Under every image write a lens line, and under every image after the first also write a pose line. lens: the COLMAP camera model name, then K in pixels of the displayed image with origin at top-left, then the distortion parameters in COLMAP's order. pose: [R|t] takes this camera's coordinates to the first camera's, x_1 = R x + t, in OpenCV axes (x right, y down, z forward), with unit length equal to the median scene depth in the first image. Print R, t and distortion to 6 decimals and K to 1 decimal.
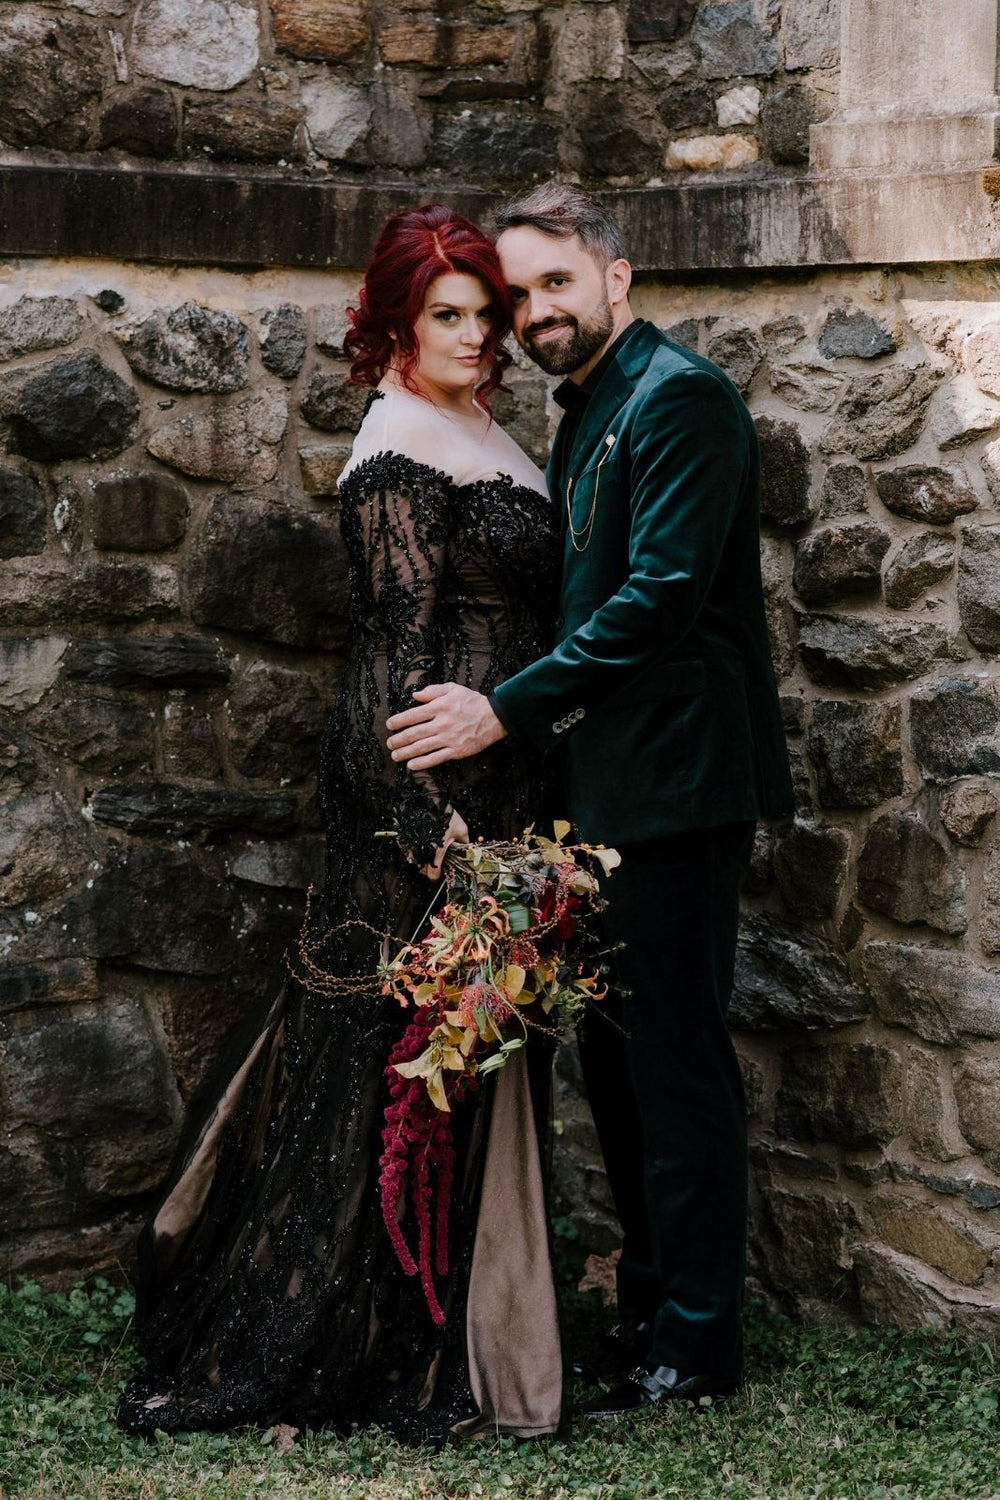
lens RADIAL K [[3995.0, 0, 502.1], [0, 3995.0, 751.5], [0, 0, 1]] dist [0.044194, 0.000000]
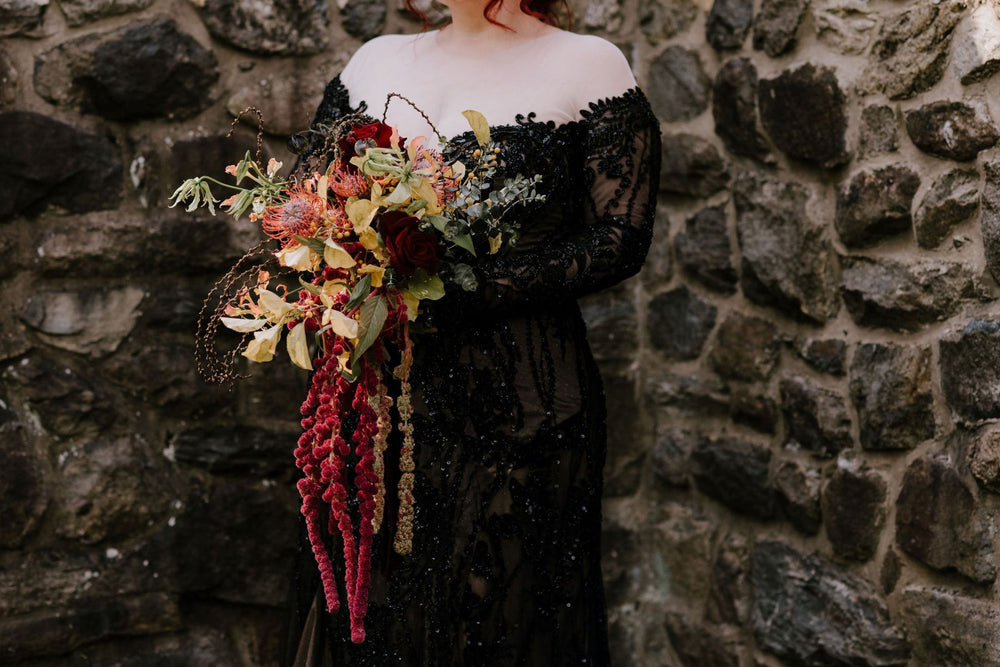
lens RADIAL K [[2663.3, 0, 497.8], [0, 2663.3, 332.0], [0, 0, 1]] dist [0.044194, 0.000000]
pose [[0.988539, -0.008392, -0.150735, 0.089535], [0.005992, 0.999848, -0.016372, -0.004931], [0.150849, 0.015281, 0.988439, 0.322761]]
